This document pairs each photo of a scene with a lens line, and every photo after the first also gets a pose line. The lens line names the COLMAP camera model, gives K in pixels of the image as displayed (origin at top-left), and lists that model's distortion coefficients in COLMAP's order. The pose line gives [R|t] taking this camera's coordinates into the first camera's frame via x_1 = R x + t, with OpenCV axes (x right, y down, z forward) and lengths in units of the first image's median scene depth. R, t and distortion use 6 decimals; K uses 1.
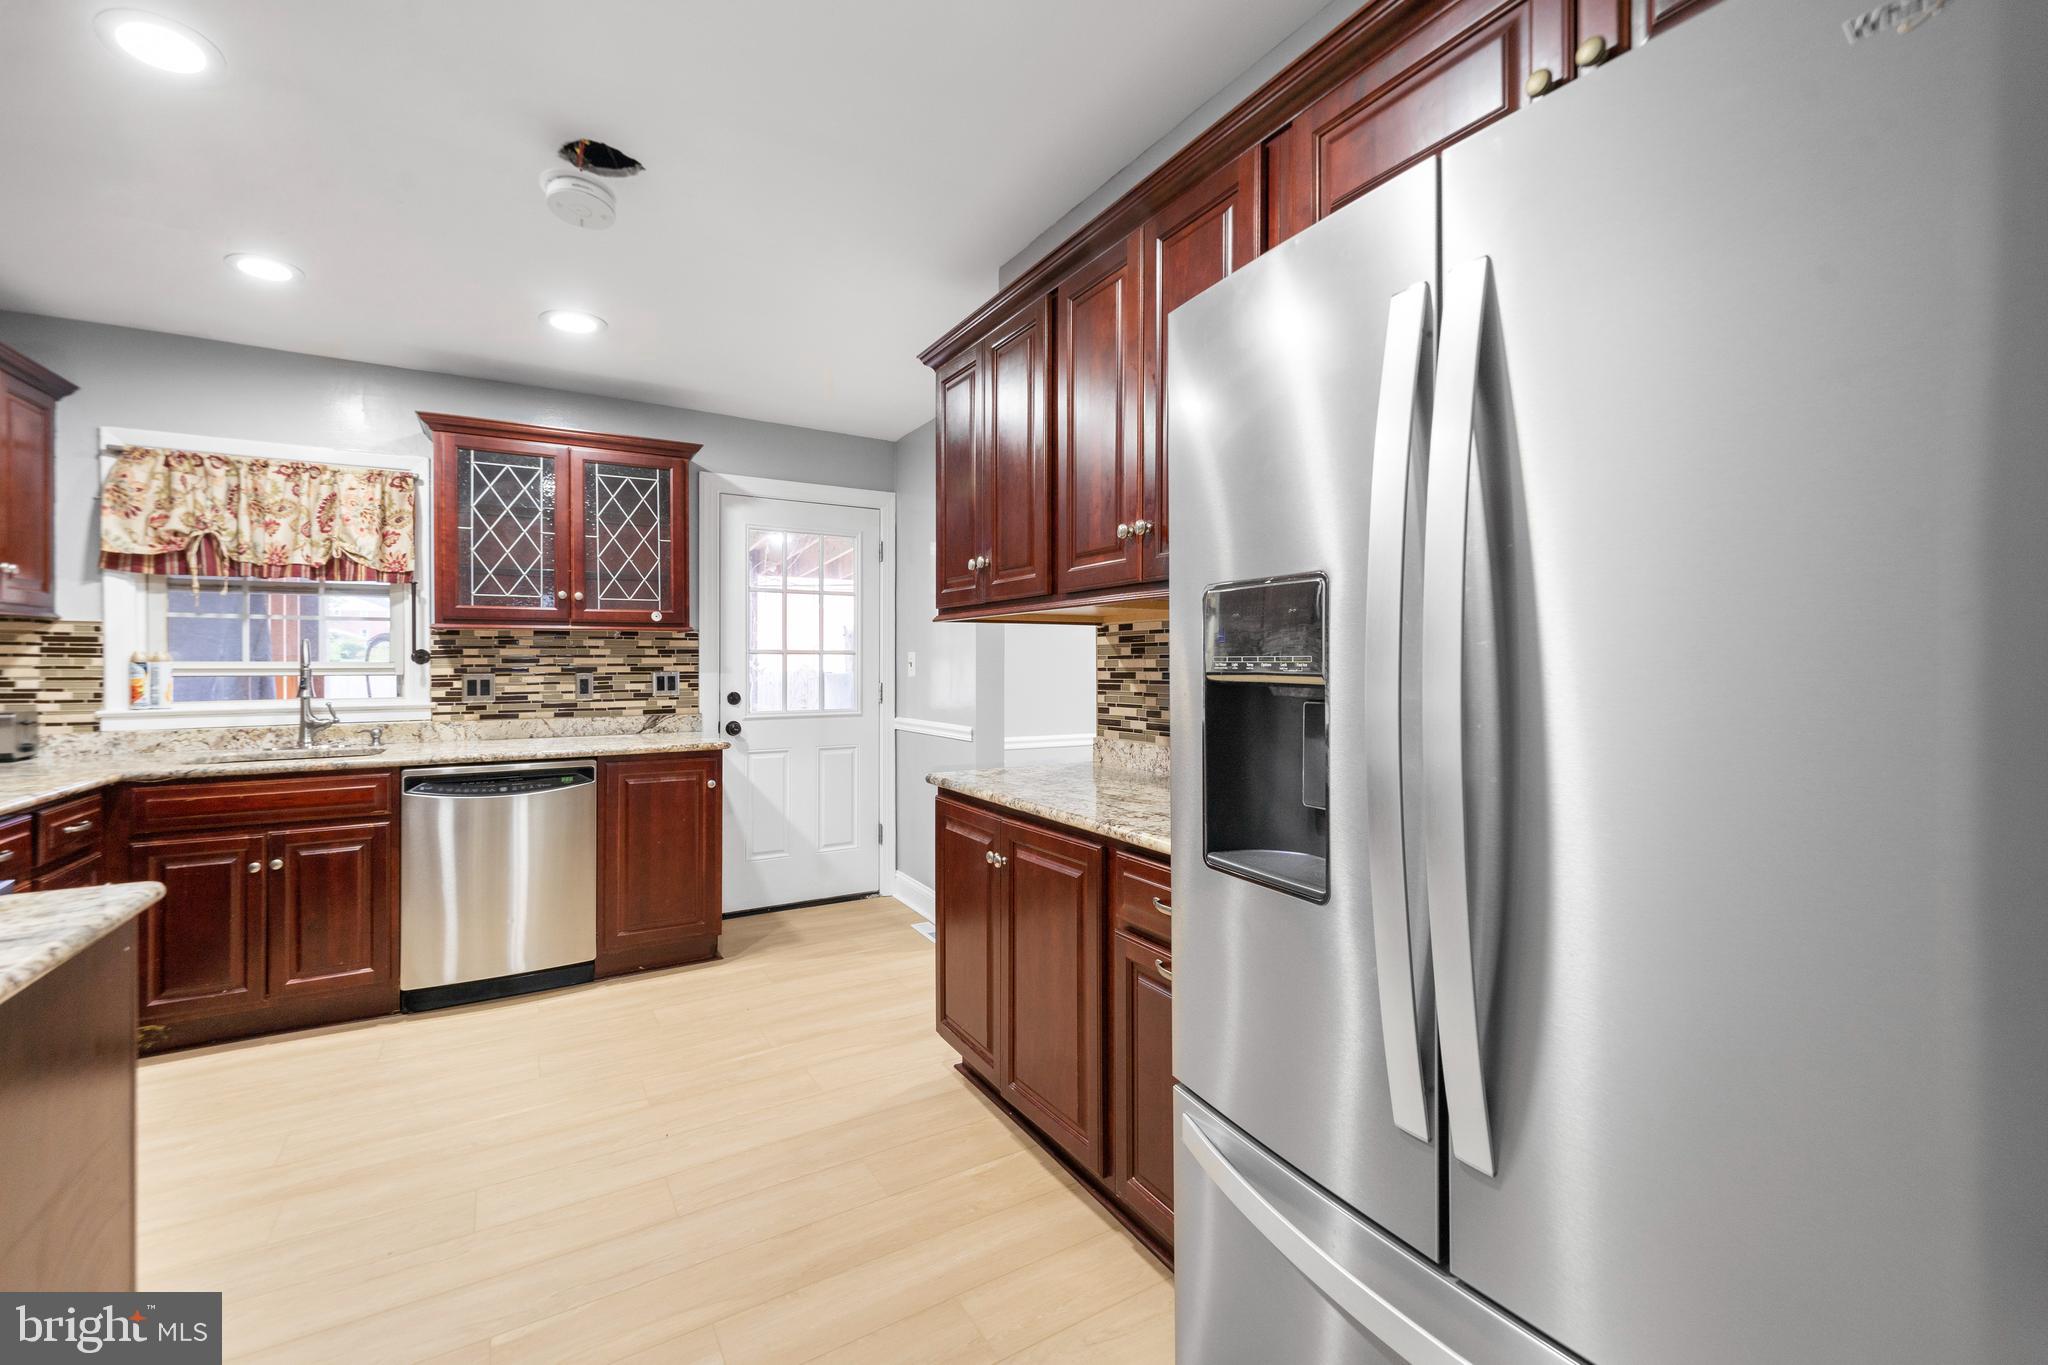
lens RADIAL K [[853.8, 0, 1041.4], [0, 853.8, 653.3], [0, 0, 1]] dist [0.001785, 0.000281]
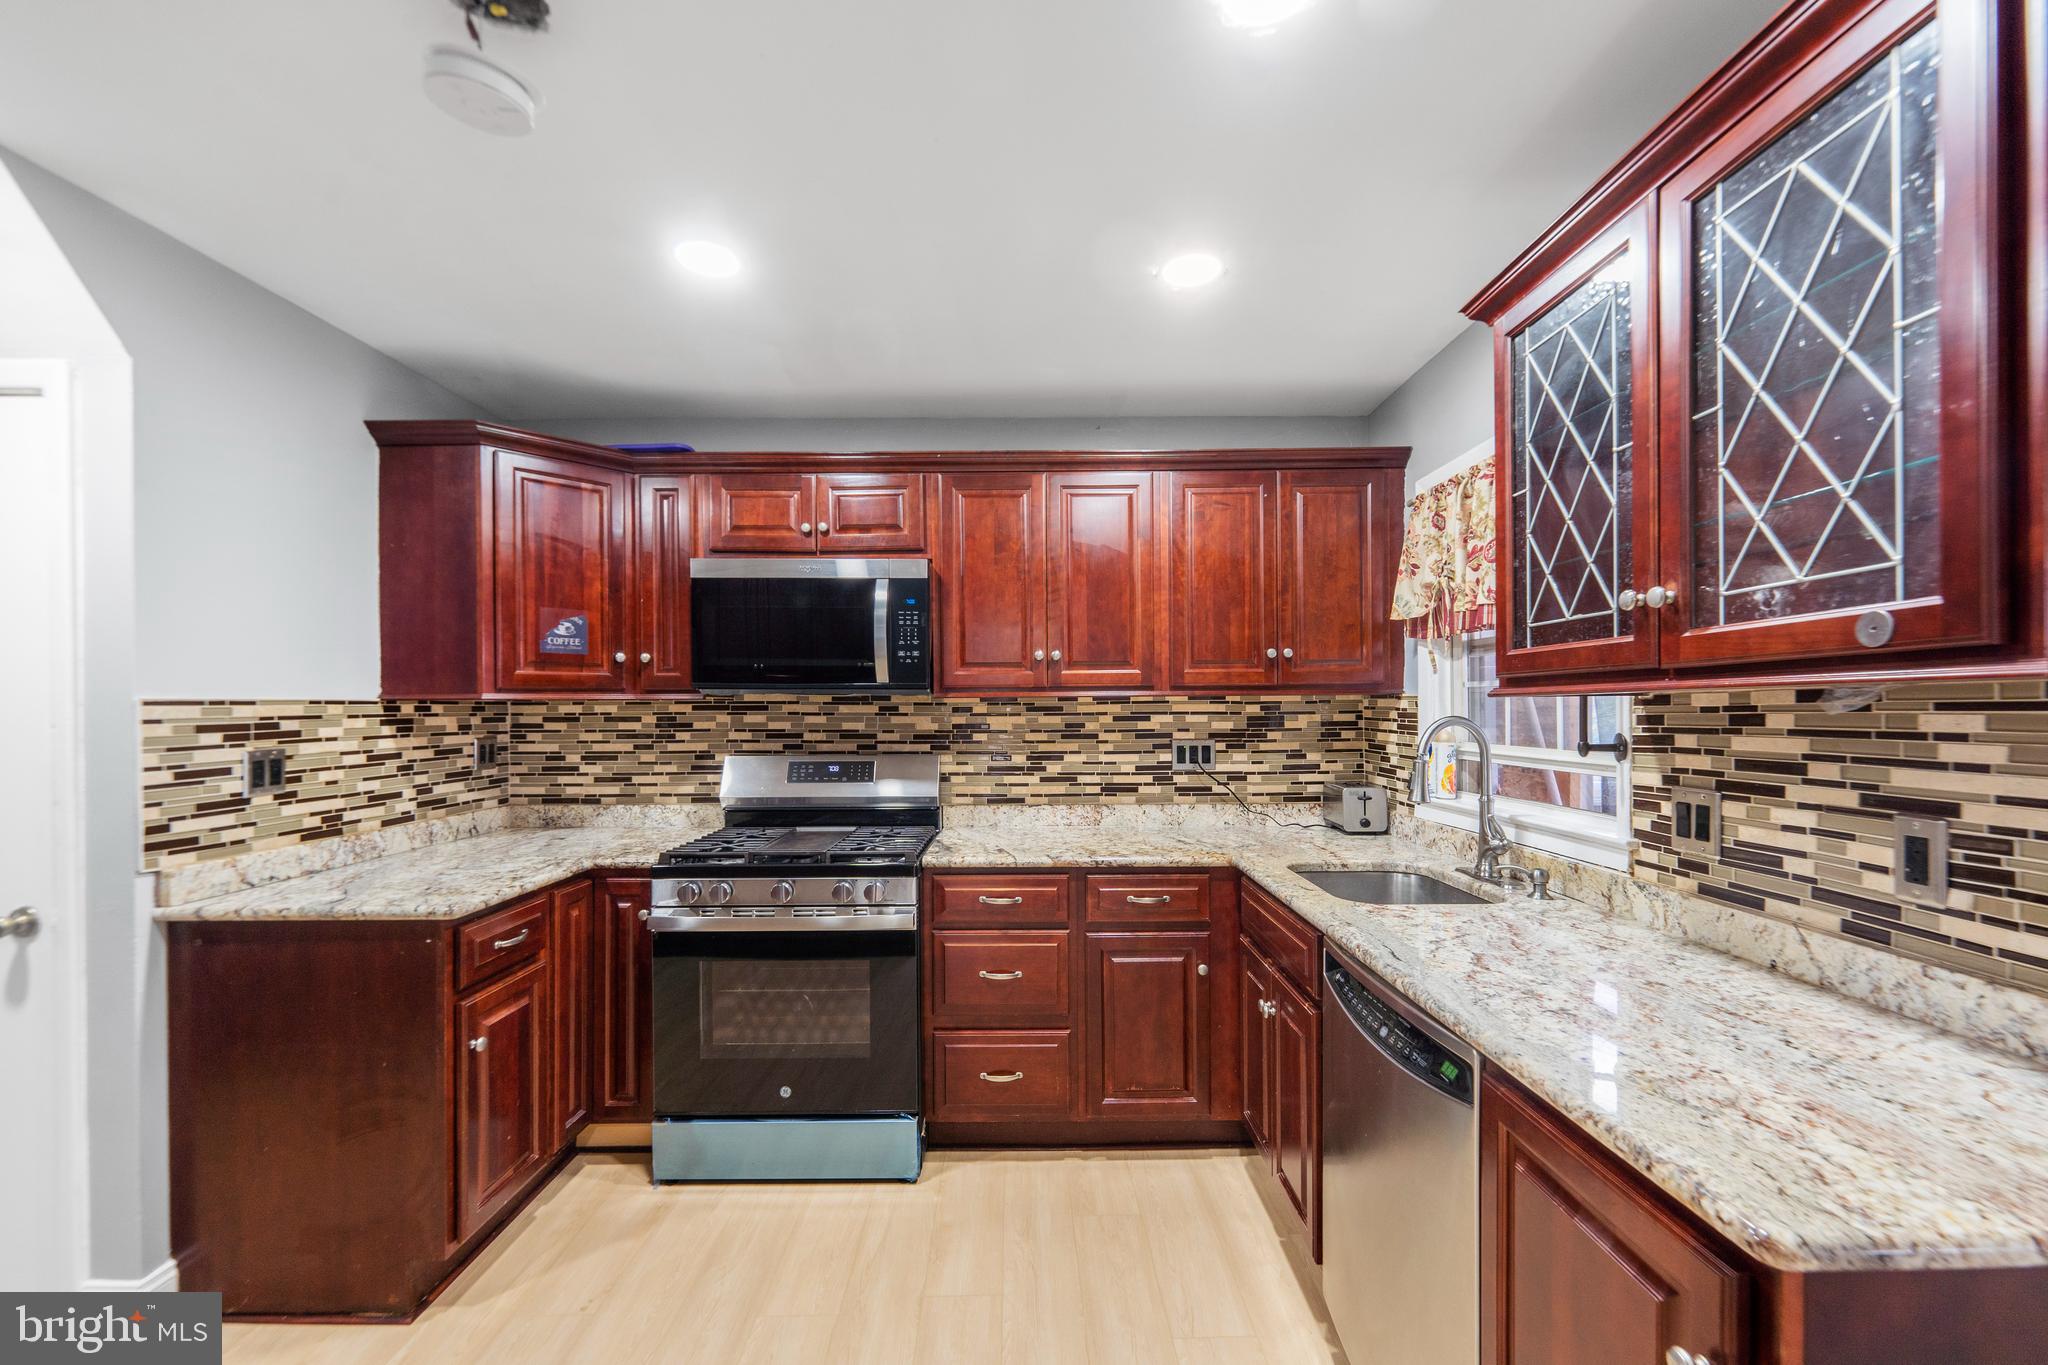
lens RADIAL K [[833.7, 0, 1033.8], [0, 833.7, 710.8], [0, 0, 1]] dist [0.001273, -0.000227]
pose [[-0.510913, 0.006361, -0.859609, -0.108628], [0.012698, 0.999919, -0.000148, -0.022687], [0.859539, -0.010991, -0.510953, 0.948643]]
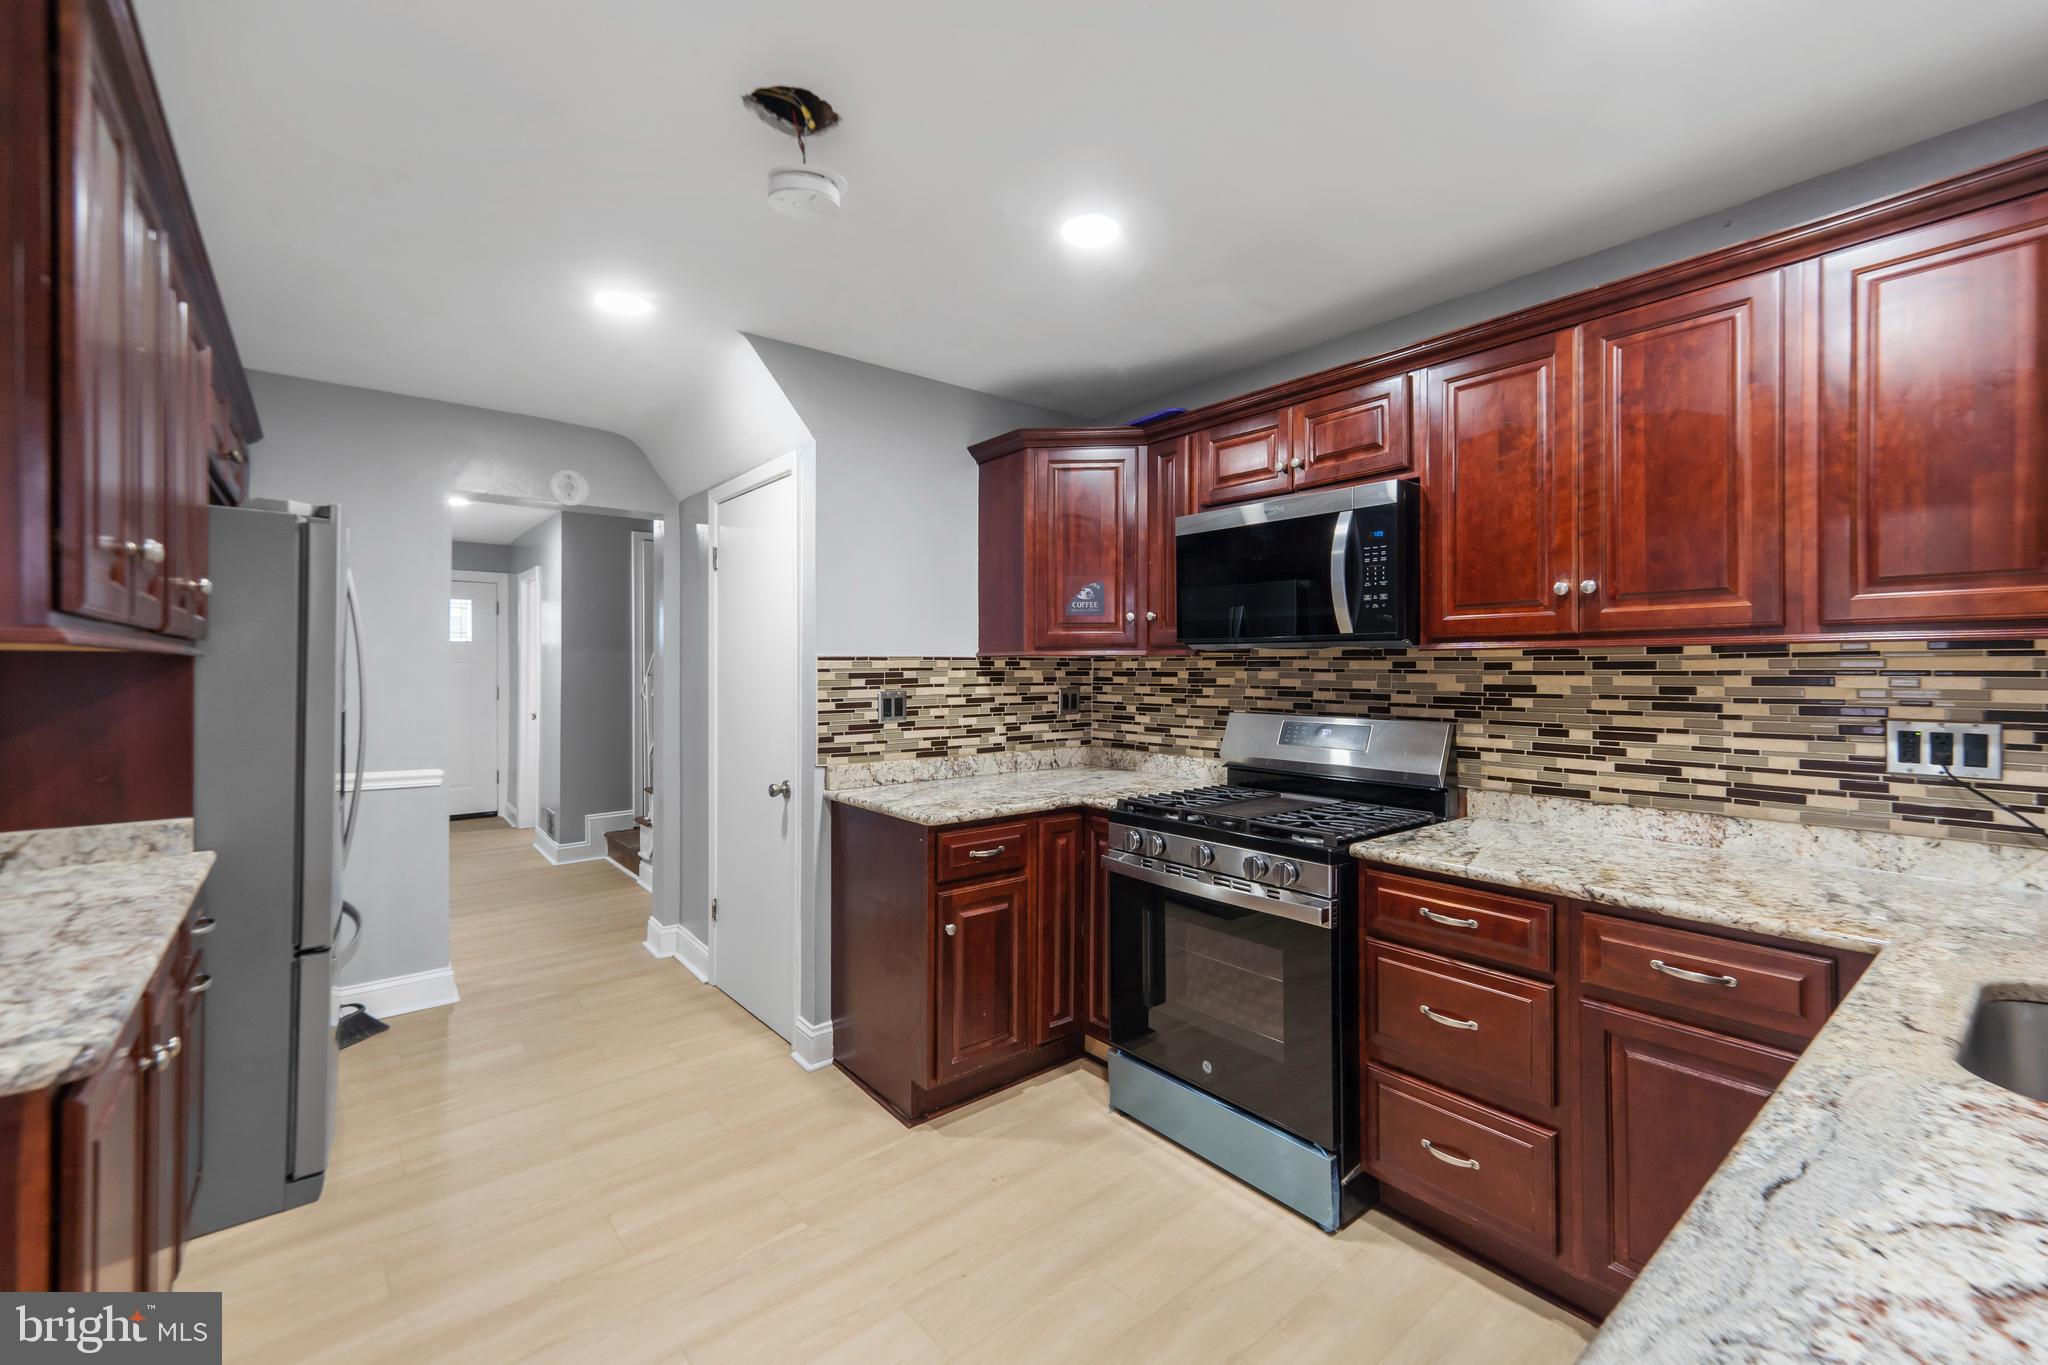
lens RADIAL K [[855.1, 0, 1032.2], [0, 855.1, 666.0], [0, 0, 1]] dist [0.011186, -0.000126]
pose [[-0.989681, -0.000953, -0.143287, -0.358329], [0.000865, 0.999920, -0.012631, -0.016530], [0.143288, -0.012625, -0.989601, 1.064788]]
